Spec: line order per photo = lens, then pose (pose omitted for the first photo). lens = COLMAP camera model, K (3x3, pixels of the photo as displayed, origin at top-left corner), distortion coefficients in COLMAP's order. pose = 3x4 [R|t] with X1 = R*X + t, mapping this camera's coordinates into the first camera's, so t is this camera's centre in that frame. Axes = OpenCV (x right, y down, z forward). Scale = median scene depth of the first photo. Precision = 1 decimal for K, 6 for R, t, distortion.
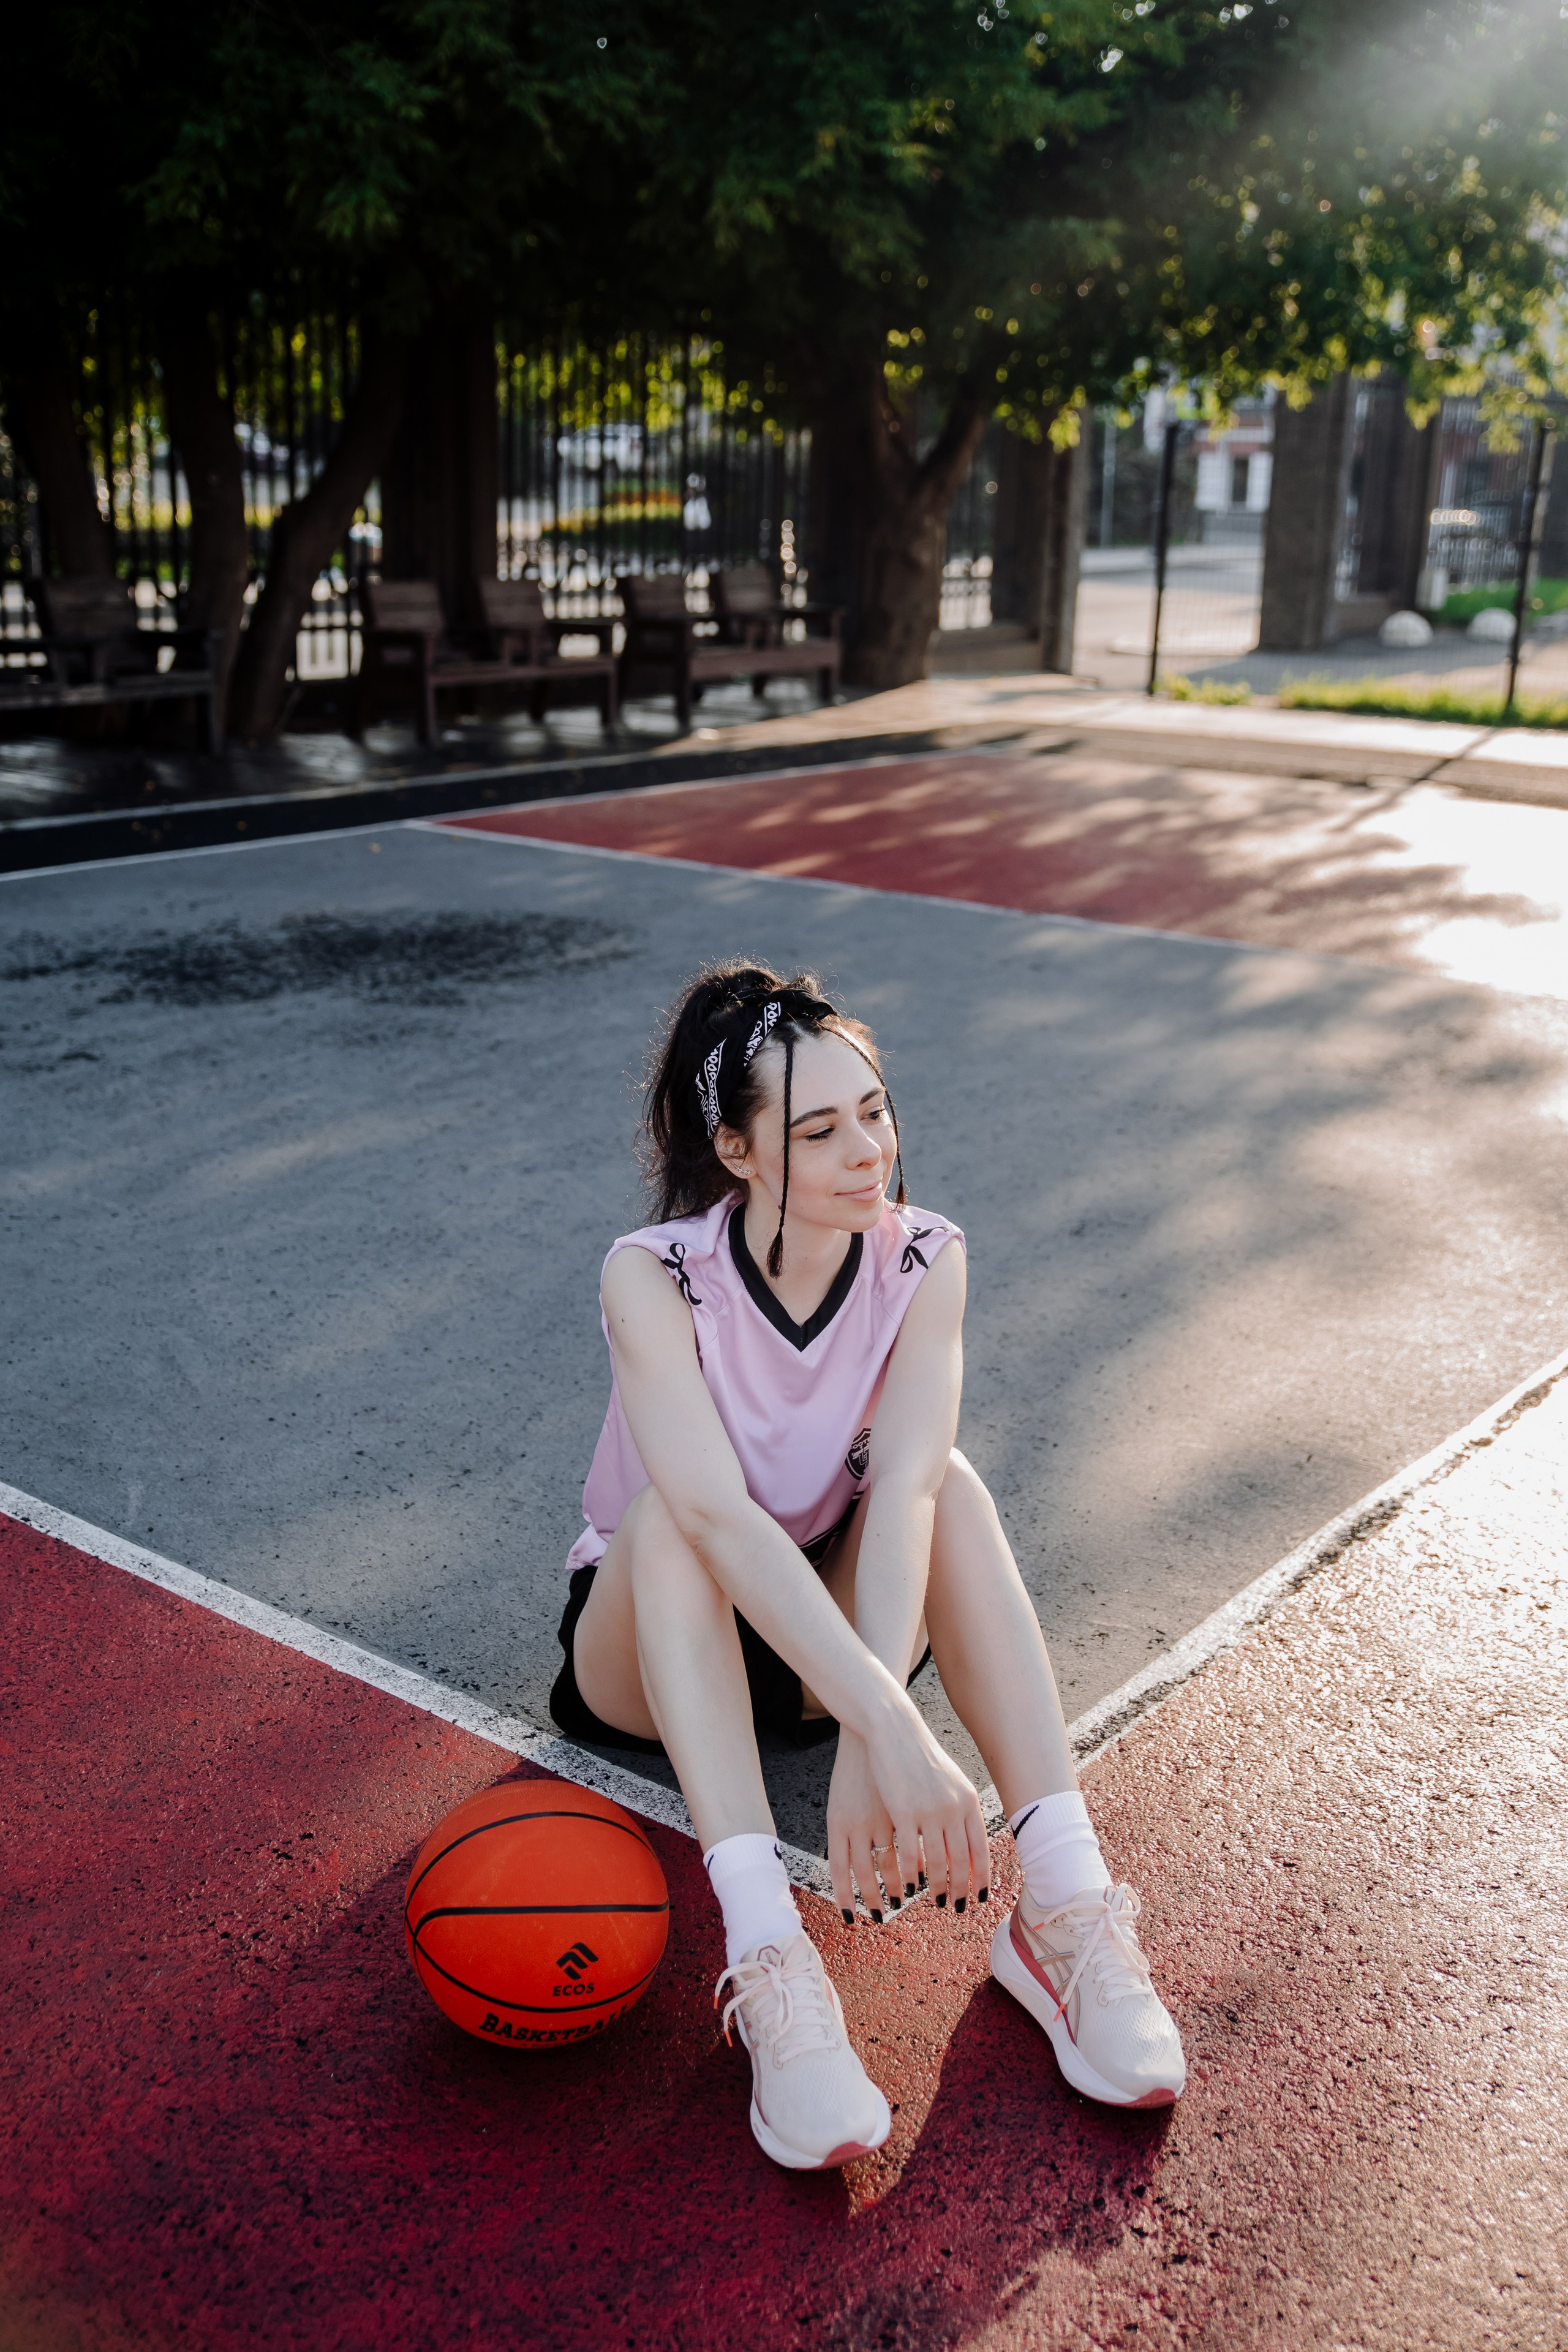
lens RADIAL K [[2358.8, 0, 762.8], [0, 2358.8, 1173.5], [0, 0, 1]] dist [-0.048950, 0.163232]
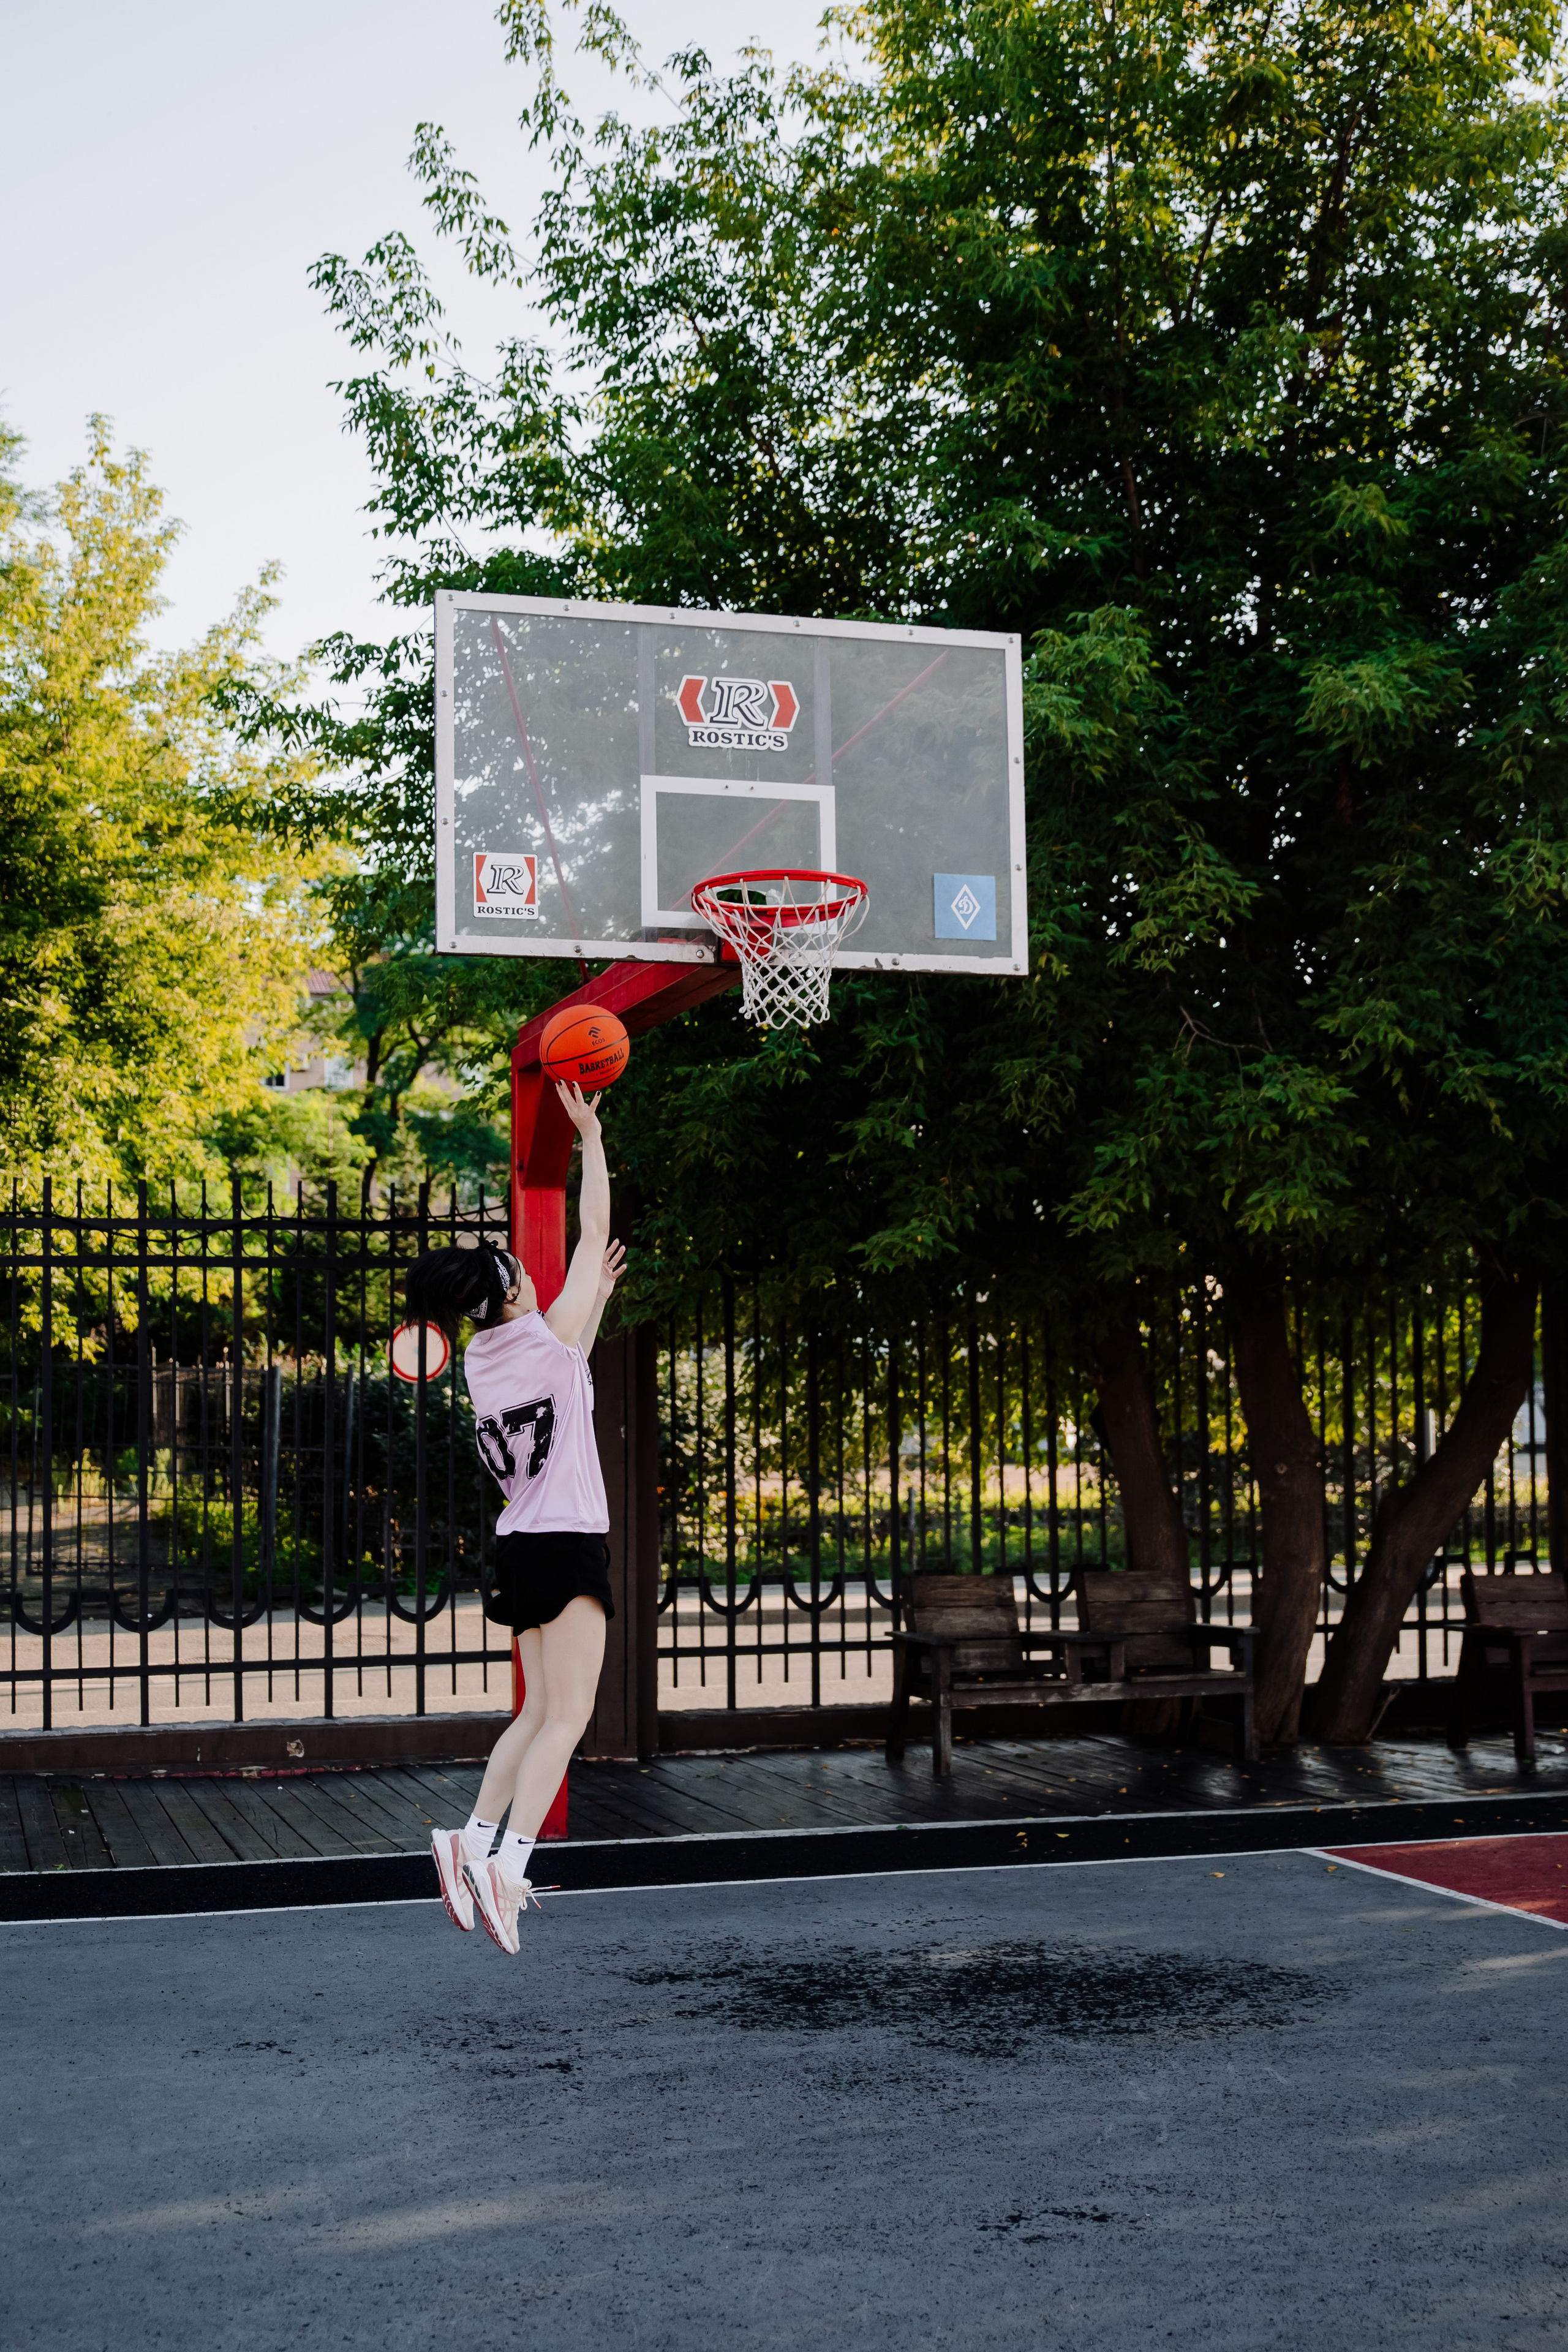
lens RADIAL K [[2630.8, 0, 694.6], [0, 2630.8, 1276.5], [0, 0, 1]] dist [-0.094184, 0.379577]
pose [[0.818021, -0.061914, -0.571846, 0.305916], [-0.139257, 0.943294, -0.301337, -0.029331], [0.558076, 0.326134, 0.763012, 0.061065]]
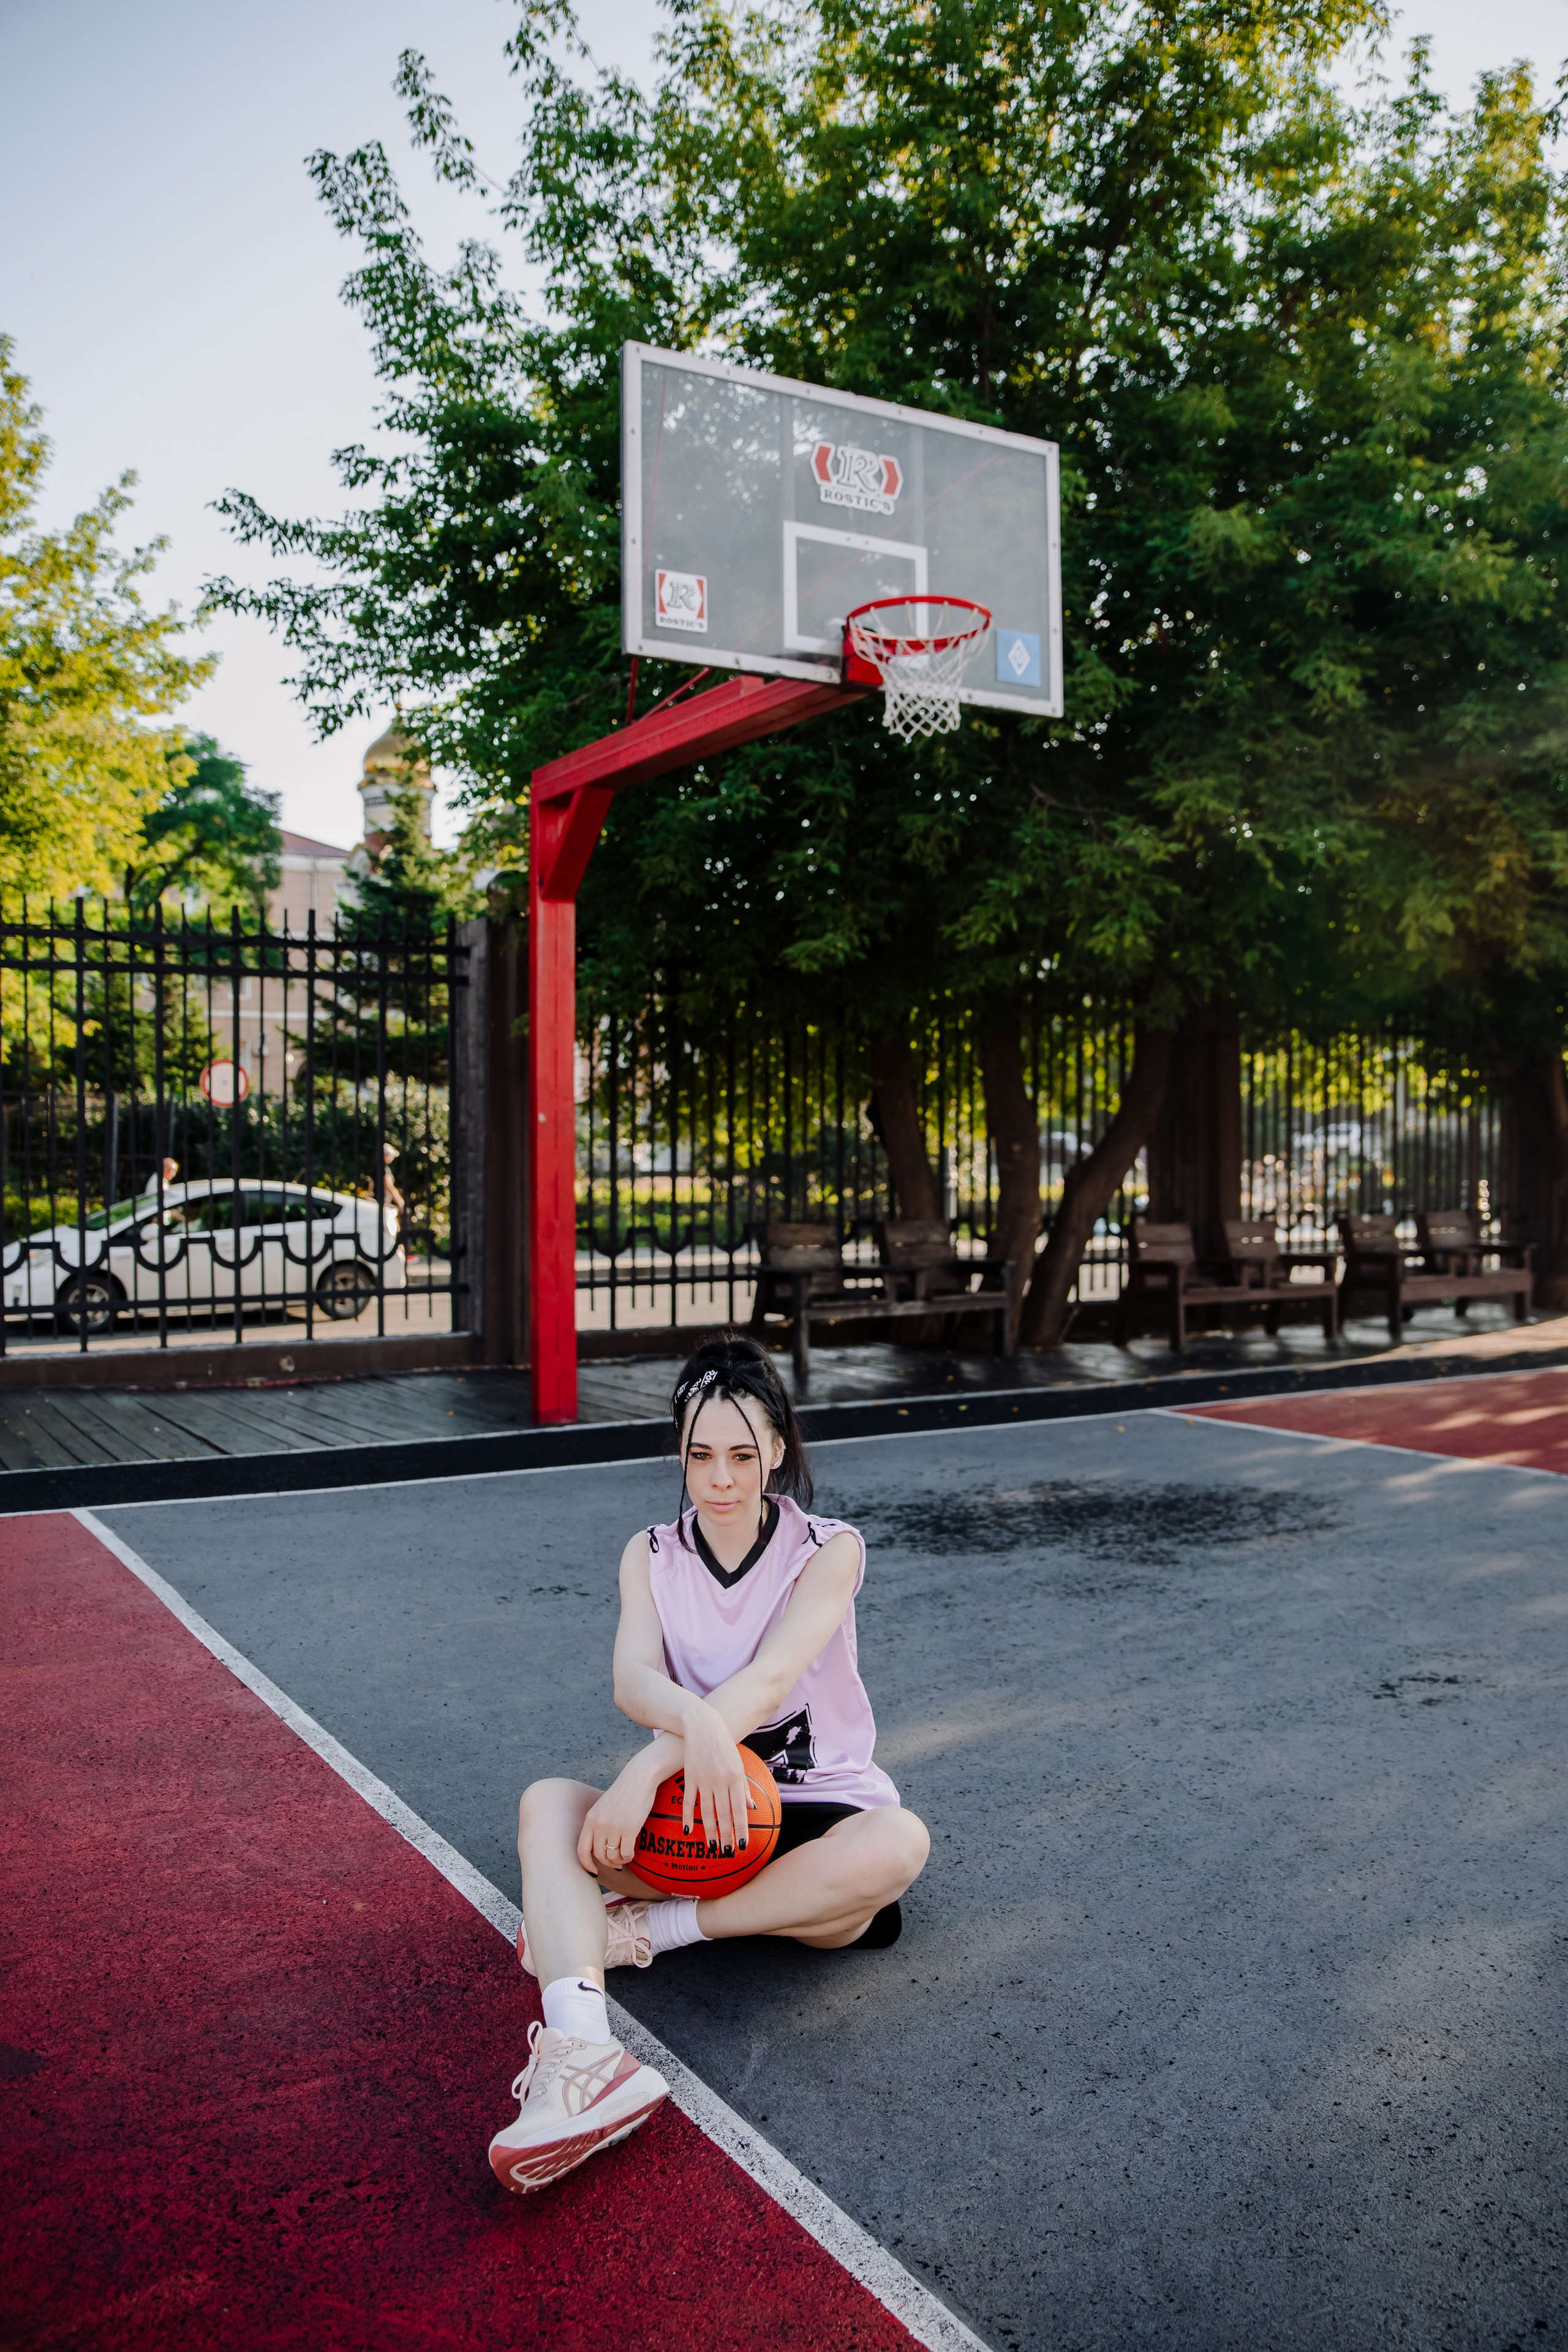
lens RADIAL K [[1808.6, 0, 784.0], [0, 1808.6, 1176.0], [0, 0, 1]] dist [-0.119092, 0.131584]
pose [[0.933786, -0.022516, -0.357124, 0.004375], [-0.078714, 0.960648, -0.266381, -0.007017], [0.349068, 0.276854, 0.895267, 0.109724]]
